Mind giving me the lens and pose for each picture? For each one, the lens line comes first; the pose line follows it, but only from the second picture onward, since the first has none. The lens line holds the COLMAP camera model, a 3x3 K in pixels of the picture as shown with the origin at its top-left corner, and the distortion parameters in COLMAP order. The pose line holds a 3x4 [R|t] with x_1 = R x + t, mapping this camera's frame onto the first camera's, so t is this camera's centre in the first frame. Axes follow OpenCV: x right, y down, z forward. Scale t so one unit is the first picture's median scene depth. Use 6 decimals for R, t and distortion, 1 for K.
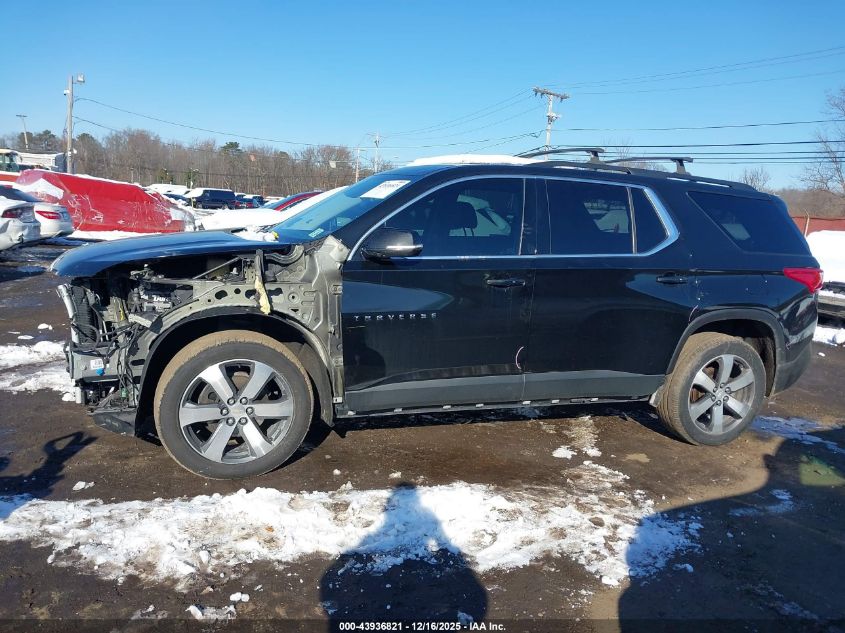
lens RADIAL K [[651.4, 0, 417.7], [0, 651.4, 315.5], [0, 0, 1]] dist [0.009599, -0.034302]
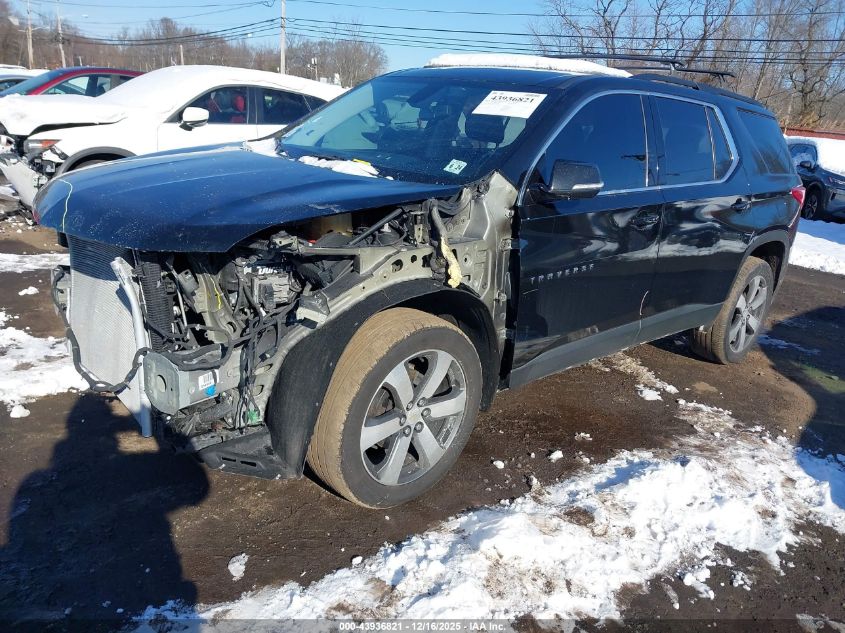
lens RADIAL K [[651.4, 0, 383.9], [0, 651.4, 321.2], [0, 0, 1]] dist [0.009599, -0.034302]
pose [[0.925732, -0.100568, 0.364564, -0.552894], [0.031526, 0.981160, 0.190607, -0.103160], [-0.376865, -0.164957, 0.911461, 0.331879]]
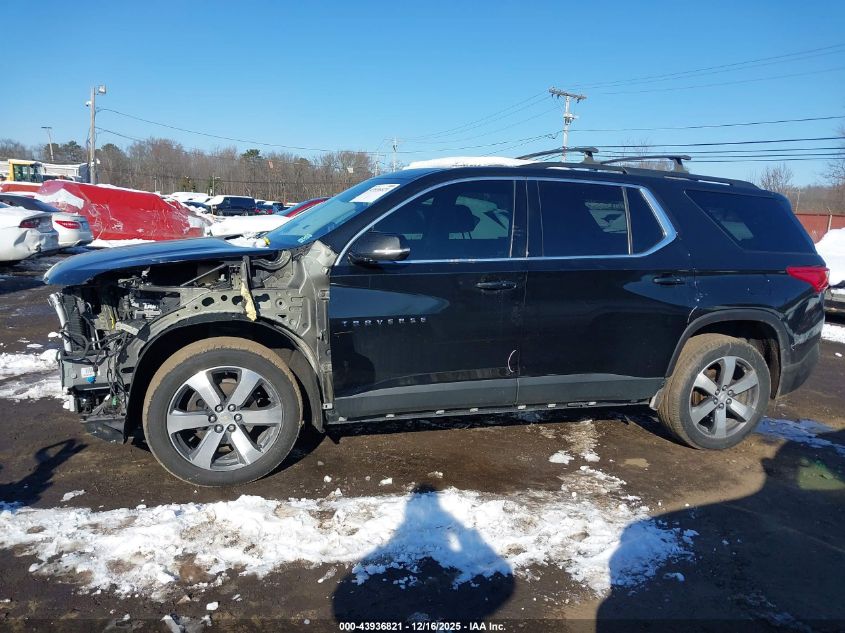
lens RADIAL K [[651.4, 0, 417.8], [0, 651.4, 315.0], [0, 0, 1]] dist [0.009599, -0.034302]
pose [[0.999465, -0.011675, -0.030554, 0.047807], [0.011480, 0.999913, -0.006562, -0.001106], [0.030628, 0.006208, 0.999512, 0.010951]]
